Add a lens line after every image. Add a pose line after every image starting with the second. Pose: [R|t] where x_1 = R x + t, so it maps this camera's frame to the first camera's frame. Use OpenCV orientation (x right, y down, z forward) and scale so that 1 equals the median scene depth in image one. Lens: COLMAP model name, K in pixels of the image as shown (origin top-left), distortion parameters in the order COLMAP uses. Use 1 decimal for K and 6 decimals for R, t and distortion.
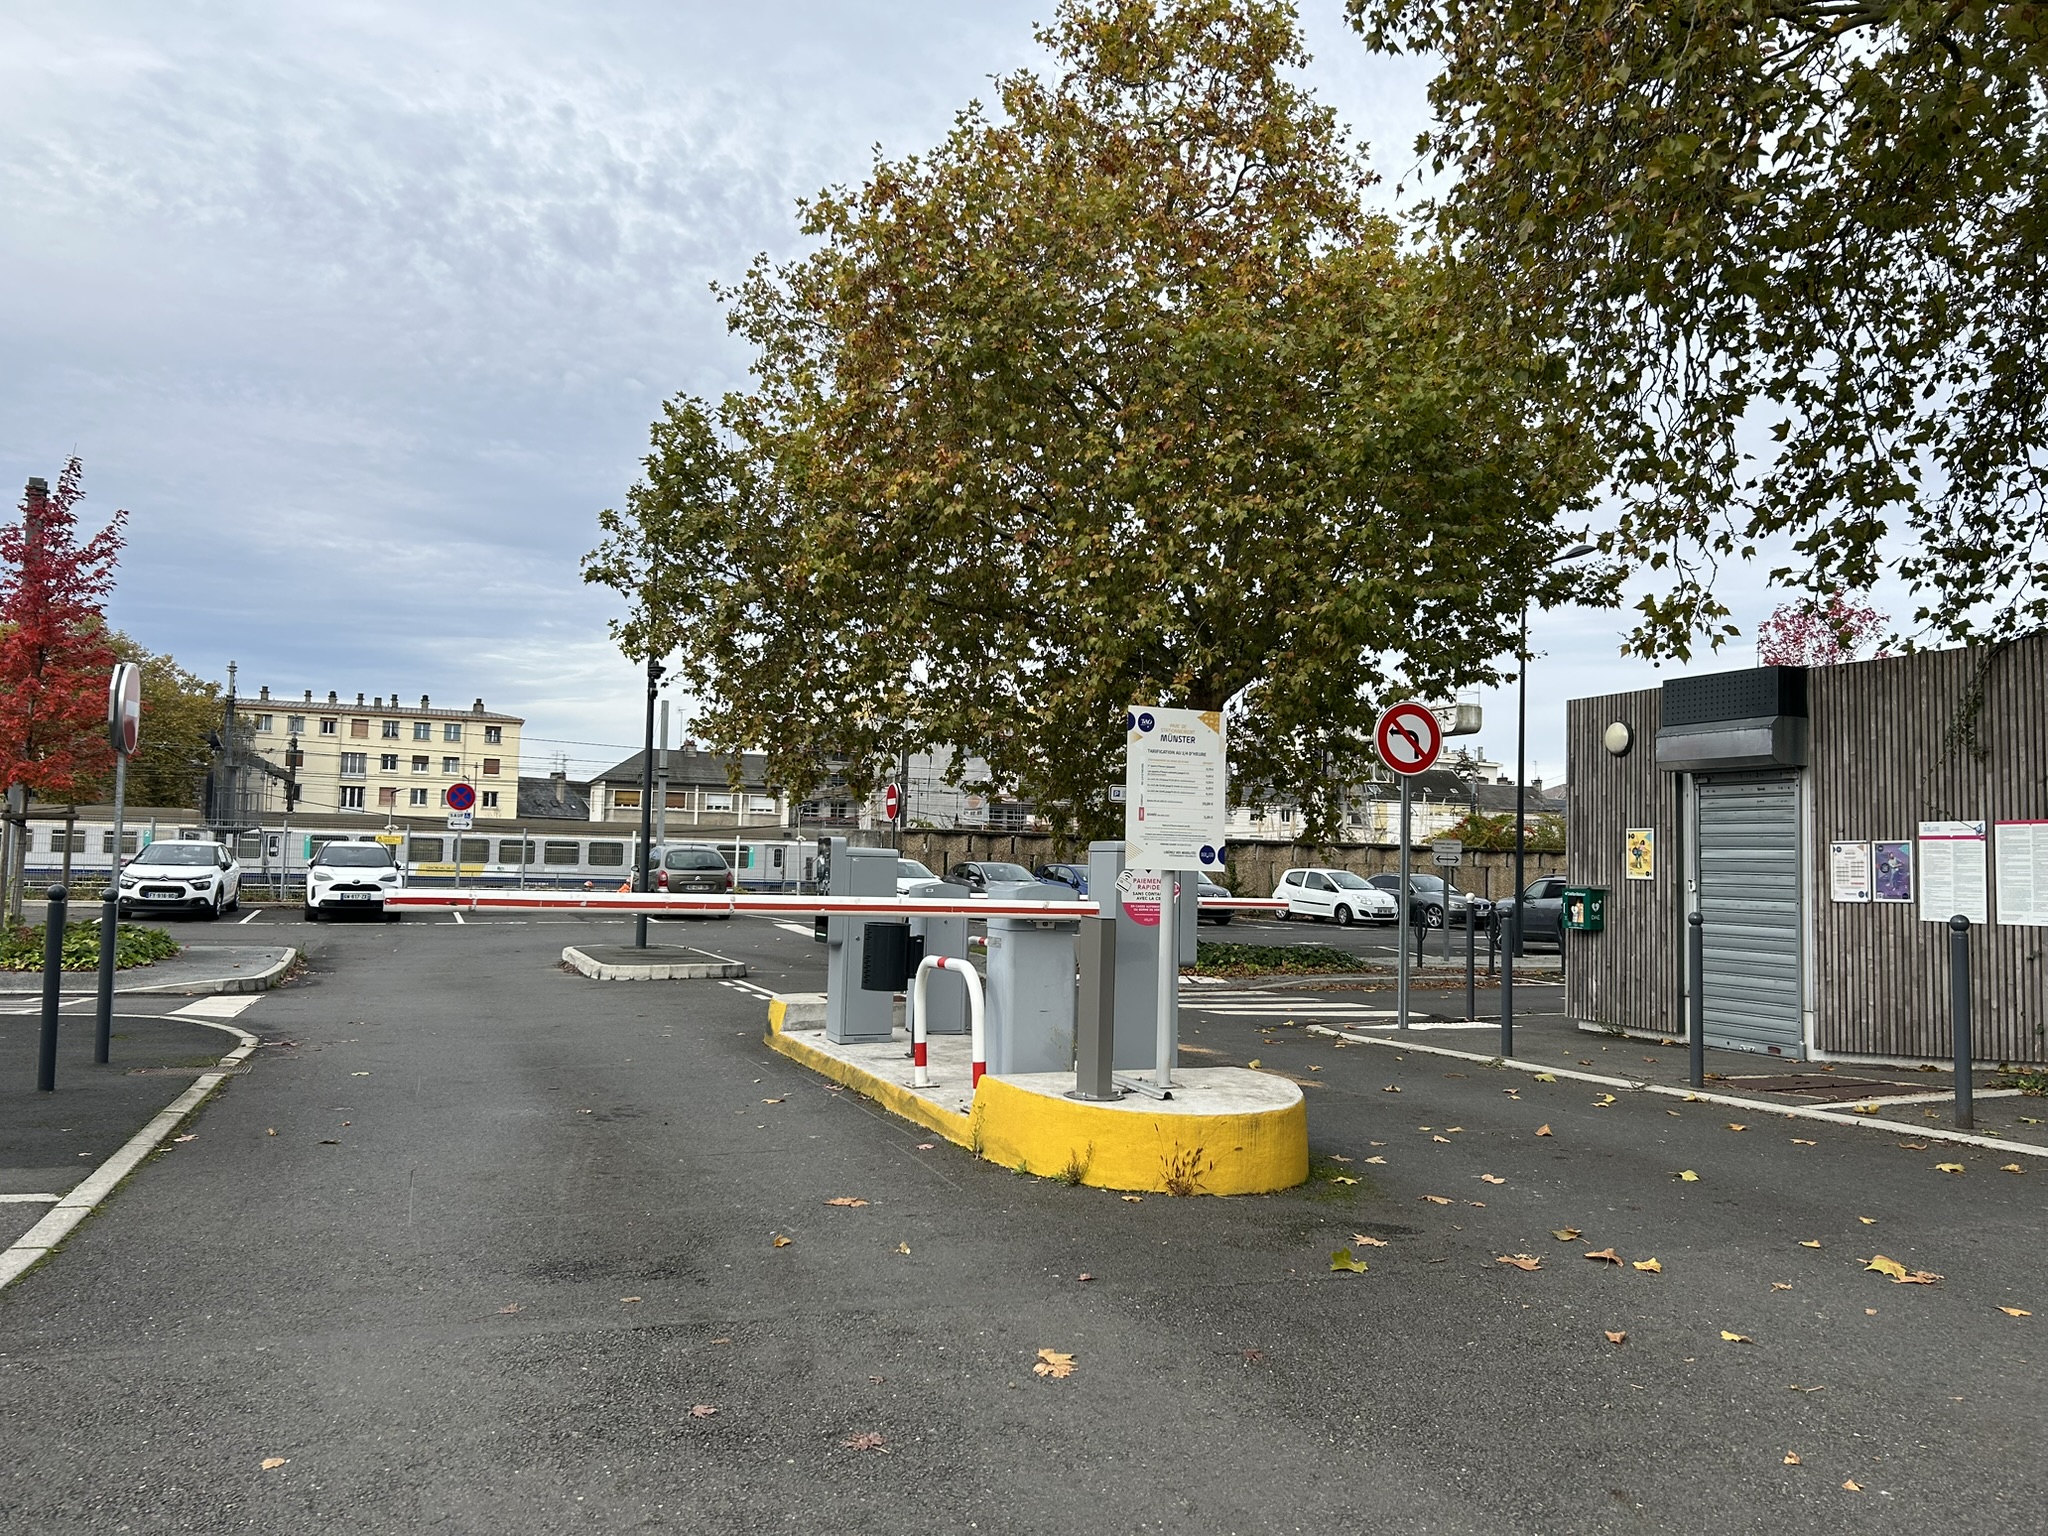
lens RADIAL K [[1583.2, 0, 1024.0], [0, 1583.2, 768.0], [0, 0, 1]] dist [0.027084, -0.002044]
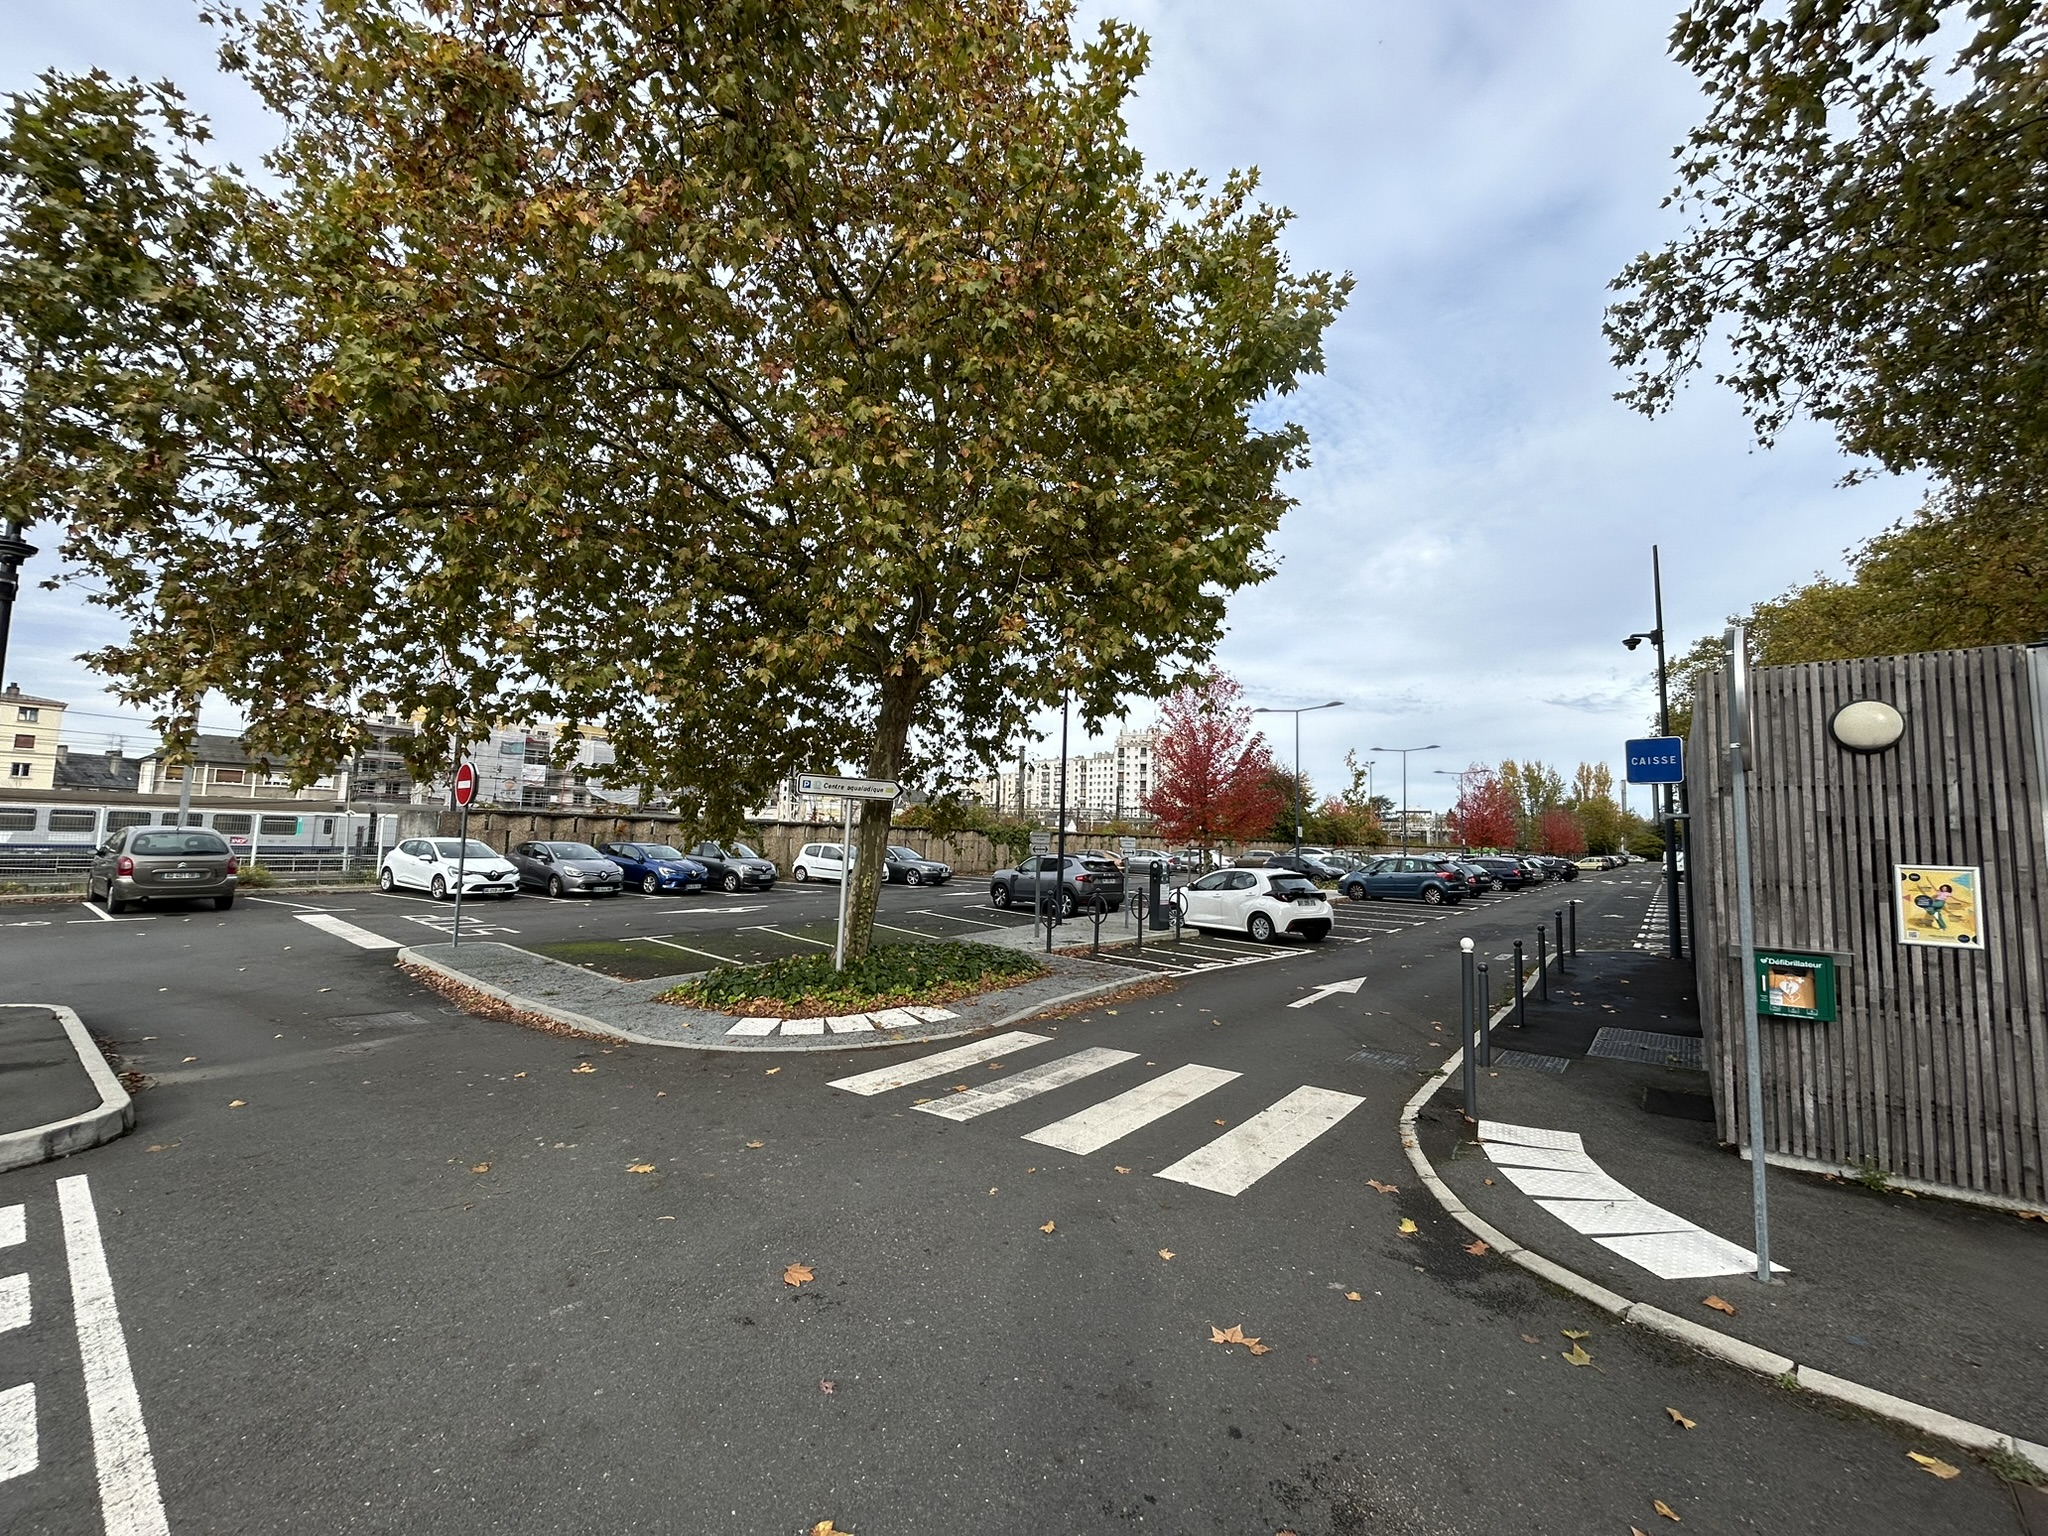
lens RADIAL K [[818.4, 0, 1024.0], [0, 818.4, 768.0], [0, 0, 1]] dist [-0.007145, 0.000111]
pose [[0.856667, 0.043306, 0.514050, -0.031112], [-0.038235, 0.999060, -0.020447, 0.005947], [-0.514452, -0.002139, 0.857517, 0.282515]]
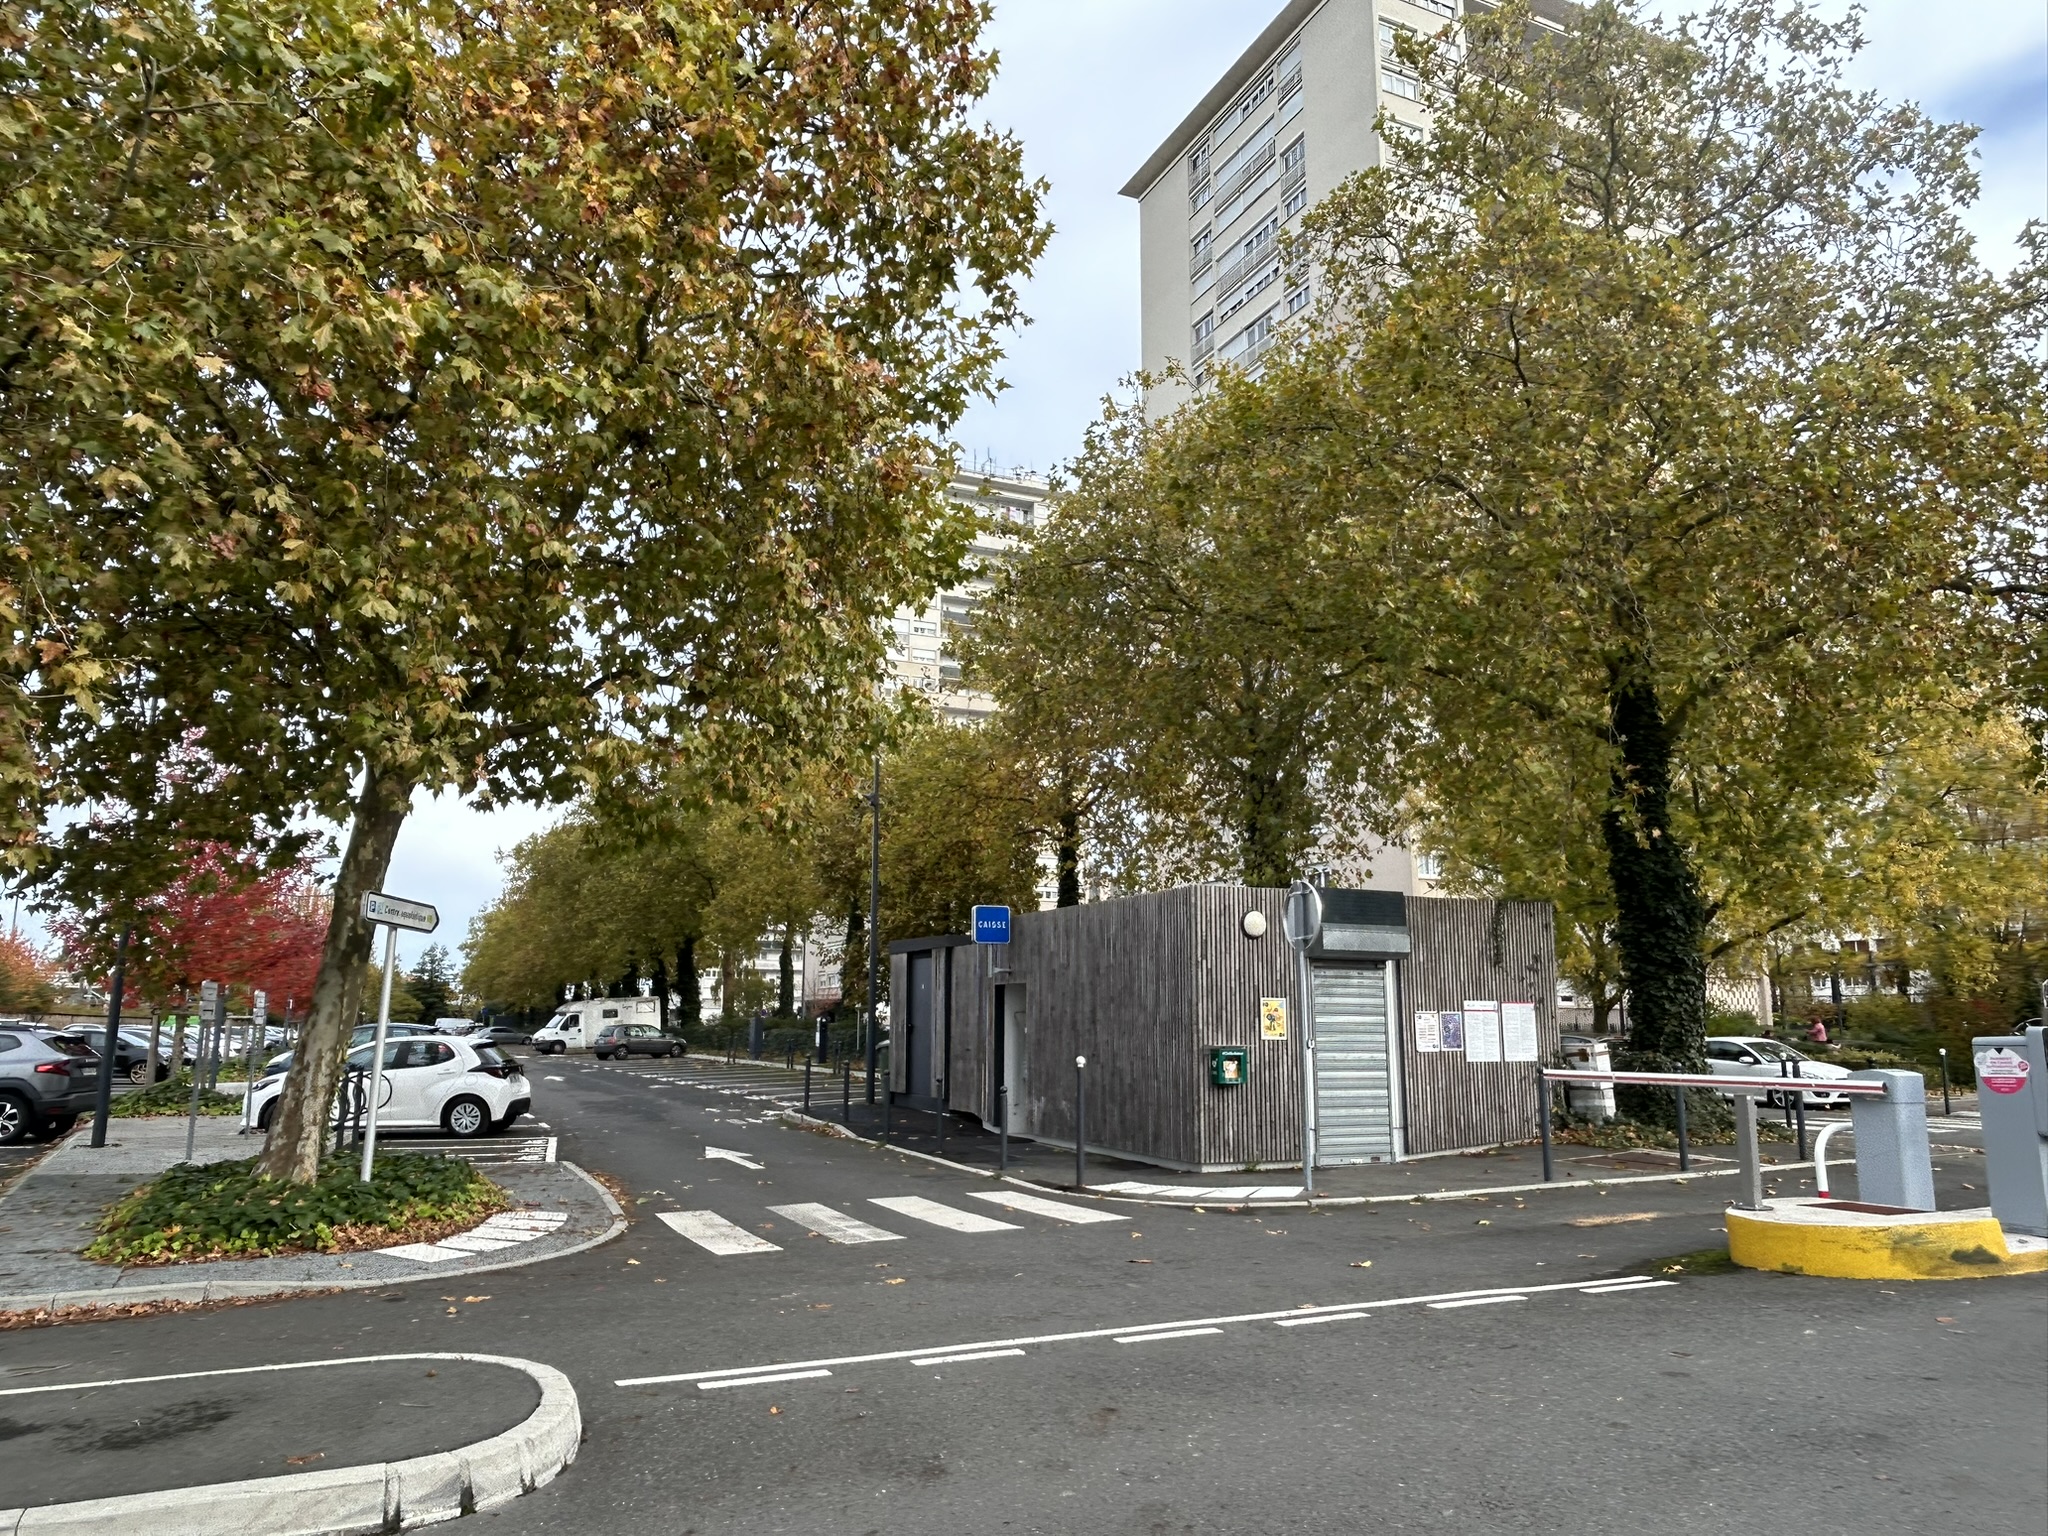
lens RADIAL K [[1386.5, 0, 1024.0], [0, 1386.5, 768.0], [0, 0, 1]] dist [-0.003000, -0.001416]
pose [[-0.073665, 0.162357, 0.983979, -0.220564], [-0.068244, 0.983526, -0.167391, 0.017360], [-0.994945, -0.079482, -0.061371, 0.397606]]
